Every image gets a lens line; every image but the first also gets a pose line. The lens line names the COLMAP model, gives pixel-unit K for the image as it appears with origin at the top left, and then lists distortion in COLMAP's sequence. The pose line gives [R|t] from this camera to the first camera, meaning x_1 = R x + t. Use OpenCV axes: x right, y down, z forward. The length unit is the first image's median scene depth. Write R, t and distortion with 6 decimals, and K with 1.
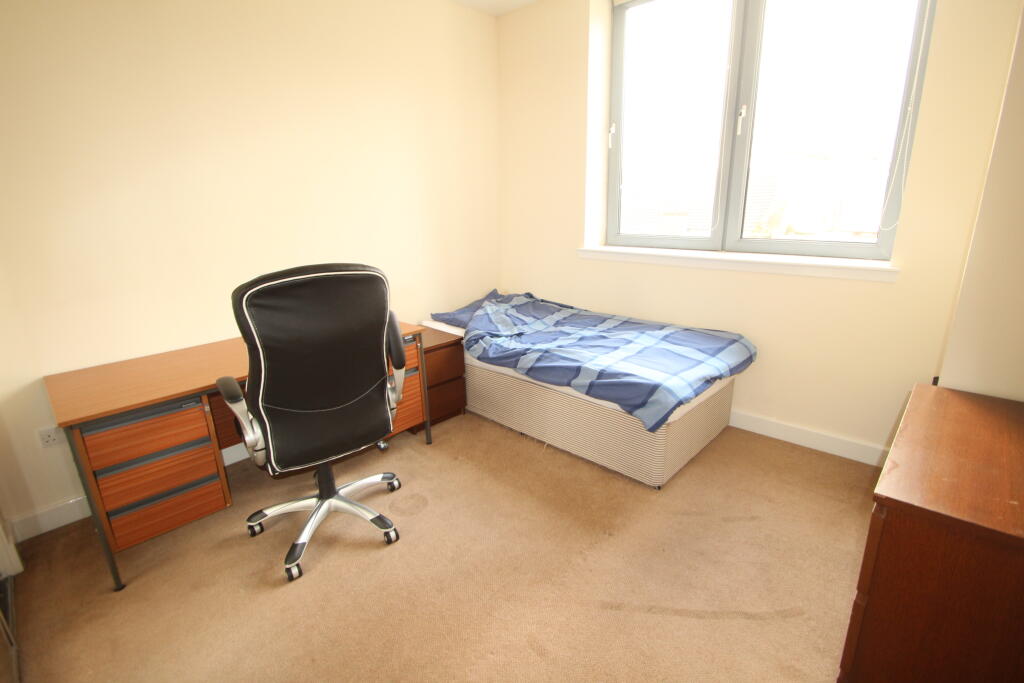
lens RADIAL K [[481.2, 0, 512.0], [0, 481.2, 341.5], [0, 0, 1]] dist [-0.000287, 0.000167]
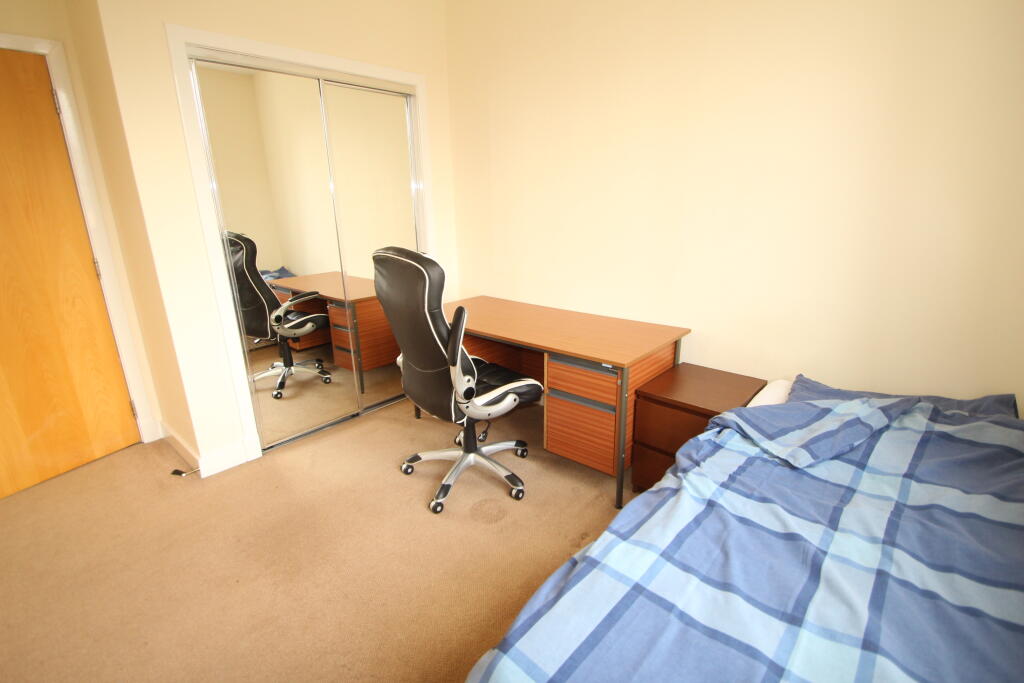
lens RADIAL K [[481.2, 0, 512.0], [0, 481.2, 341.5], [0, 0, 1]] dist [-0.000287, 0.000167]
pose [[0.022801, 0.315157, -0.948766, 0.523937], [-0.271451, 0.915312, 0.297521, -0.238621], [0.962182, 0.250760, 0.106420, 0.749329]]
